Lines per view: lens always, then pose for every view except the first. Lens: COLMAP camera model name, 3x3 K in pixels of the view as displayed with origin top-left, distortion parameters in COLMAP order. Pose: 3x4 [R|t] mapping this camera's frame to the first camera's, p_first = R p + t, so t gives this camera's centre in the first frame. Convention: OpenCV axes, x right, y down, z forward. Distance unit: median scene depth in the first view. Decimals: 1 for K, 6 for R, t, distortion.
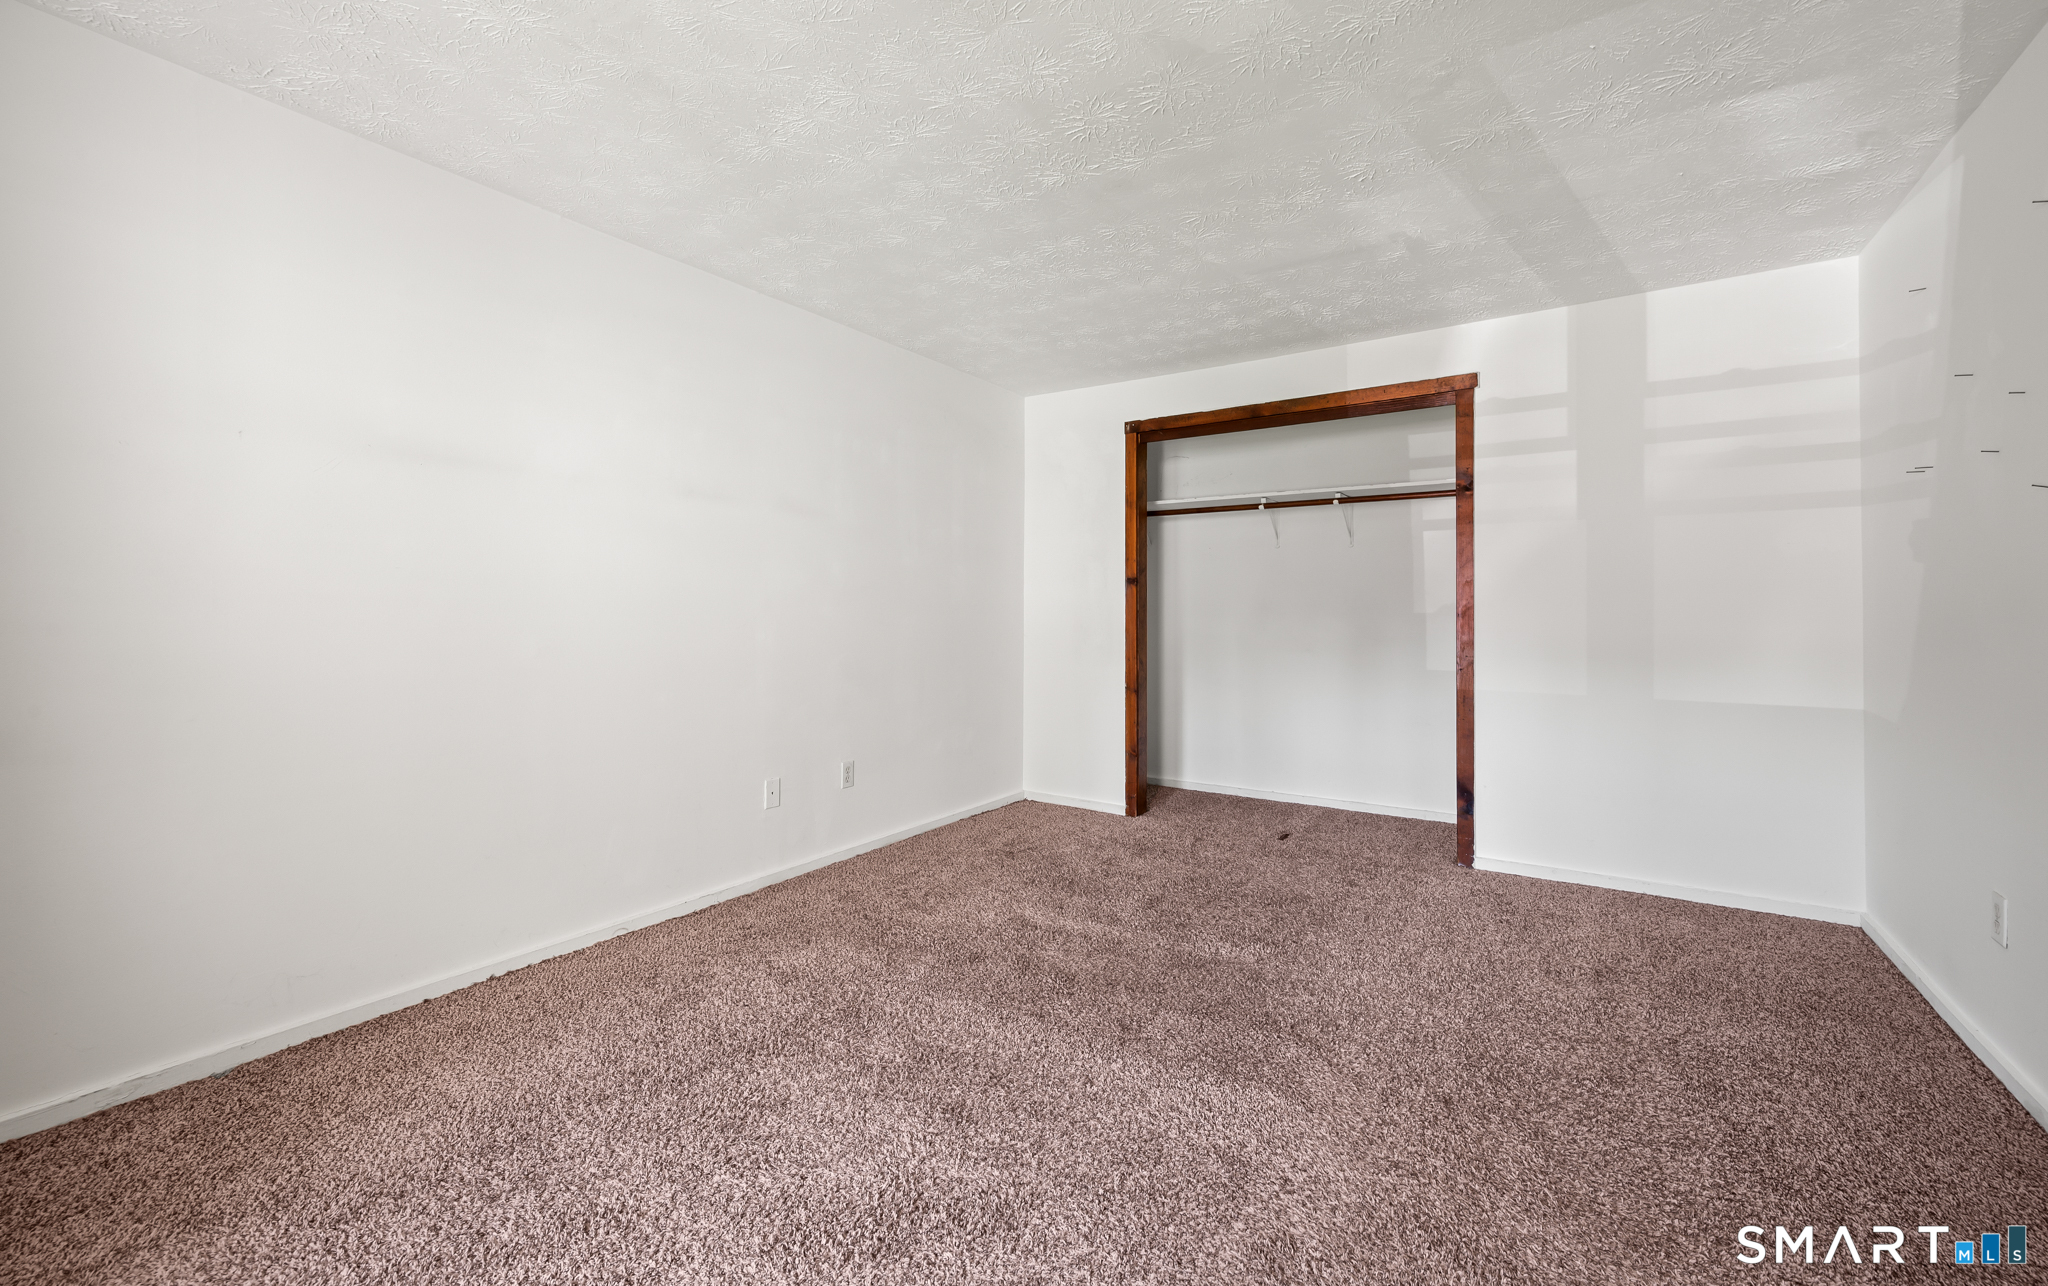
lens RADIAL K [[849.5, 0, 1019.5], [0, 849.5, 609.4], [0, 0, 1]] dist [0.001513, 0.000027]
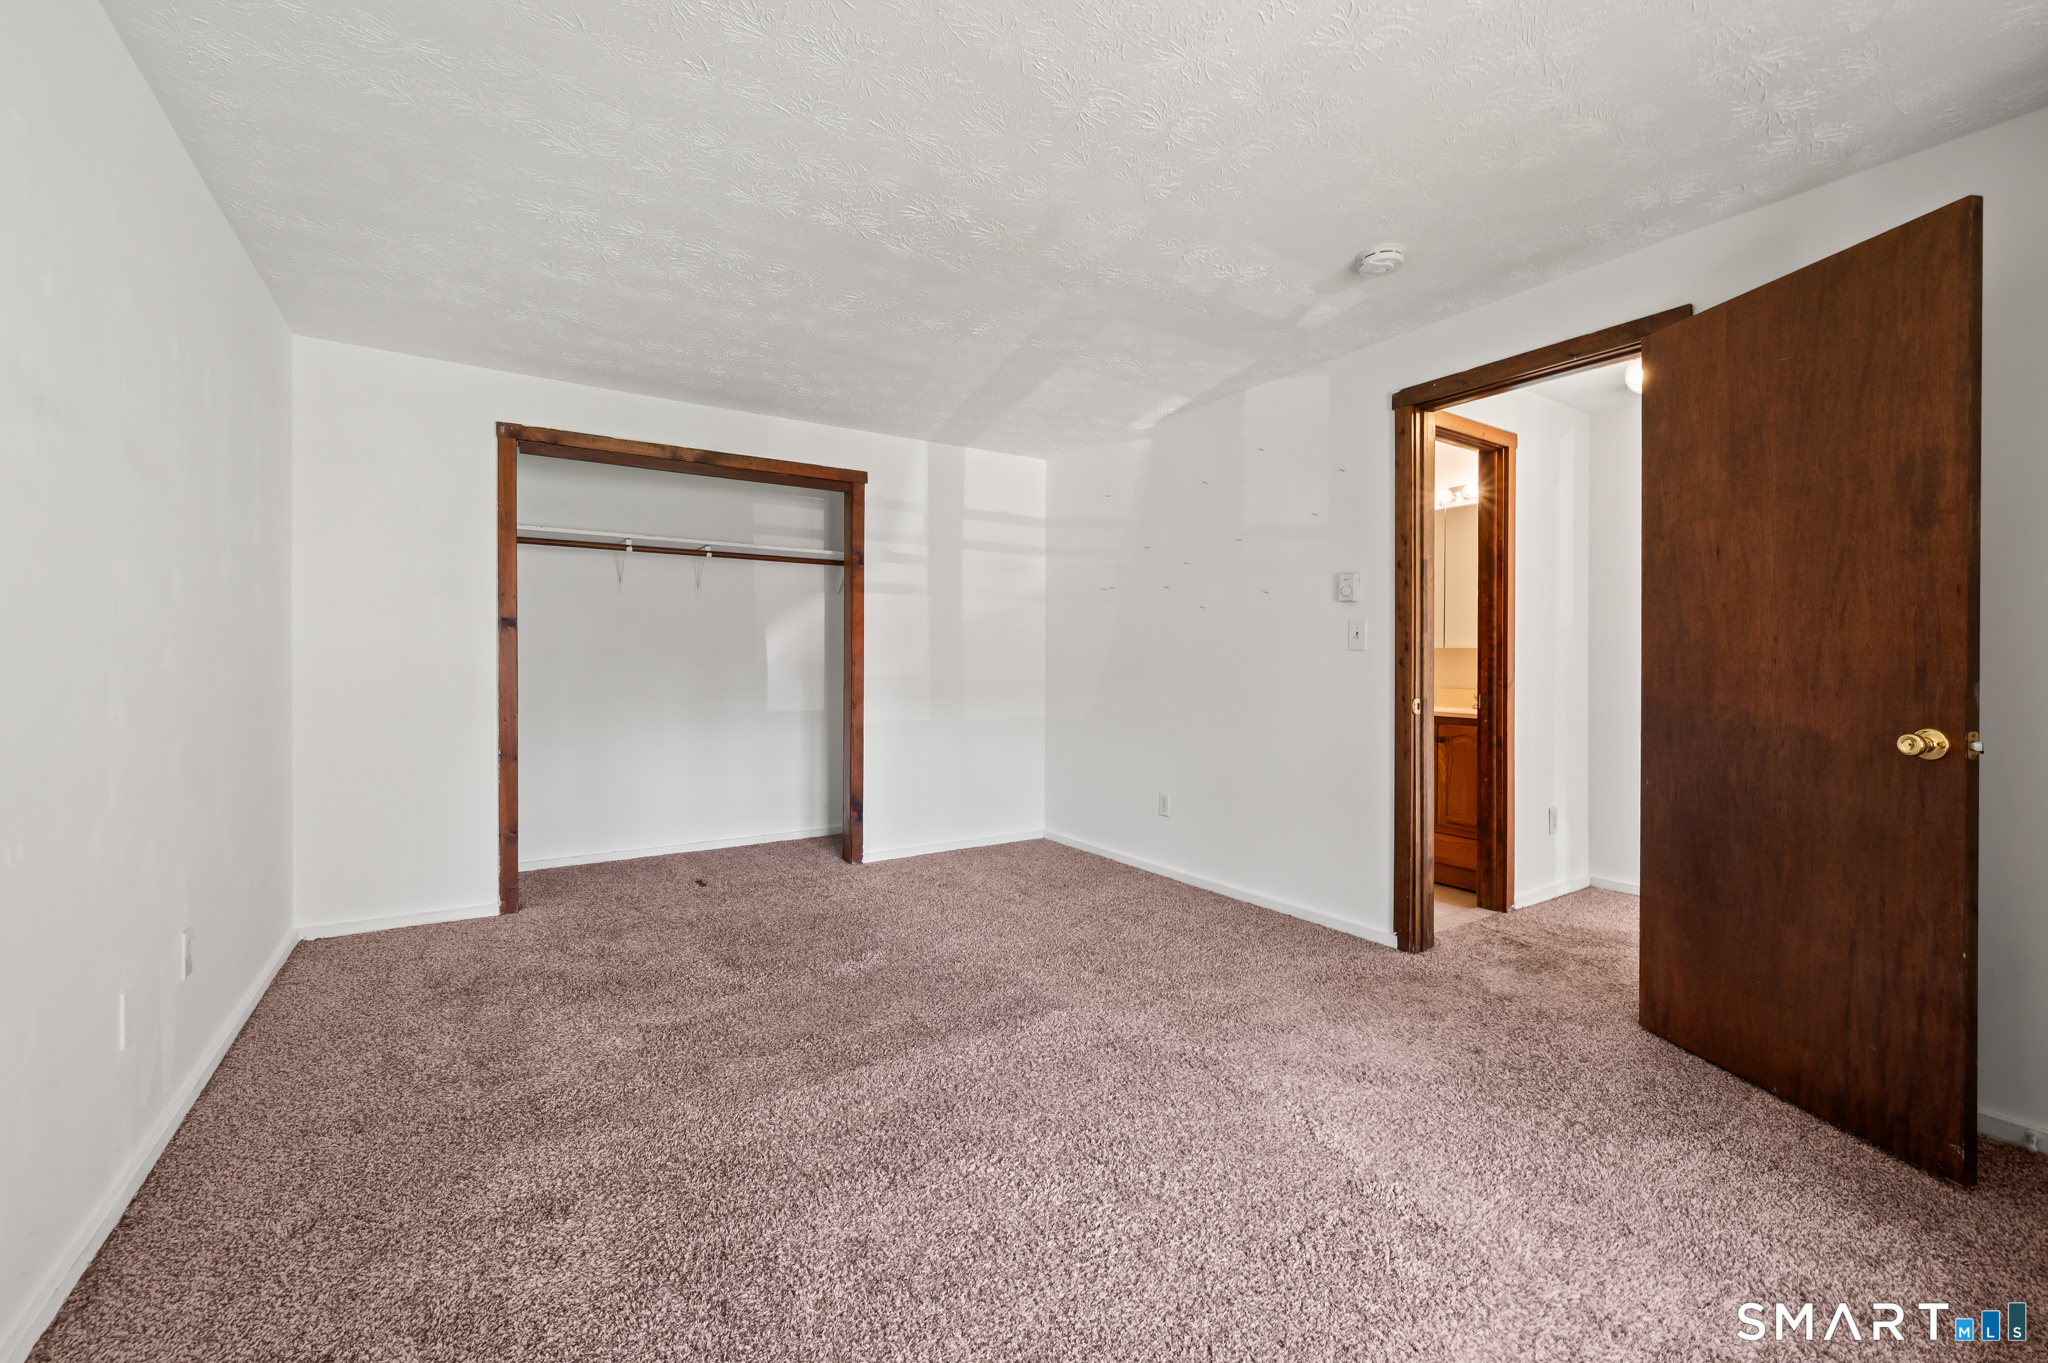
lens RADIAL K [[830.1, 0, 1074.8], [0, 830.1, 673.0], [0, 0, 1]] dist [0.001110, 0.000205]
pose [[0.352267, -0.011965, 0.935823, -0.516626], [-0.006365, 0.999865, 0.015180, -0.000227], [-0.935878, -0.011304, 0.352143, 0.274002]]
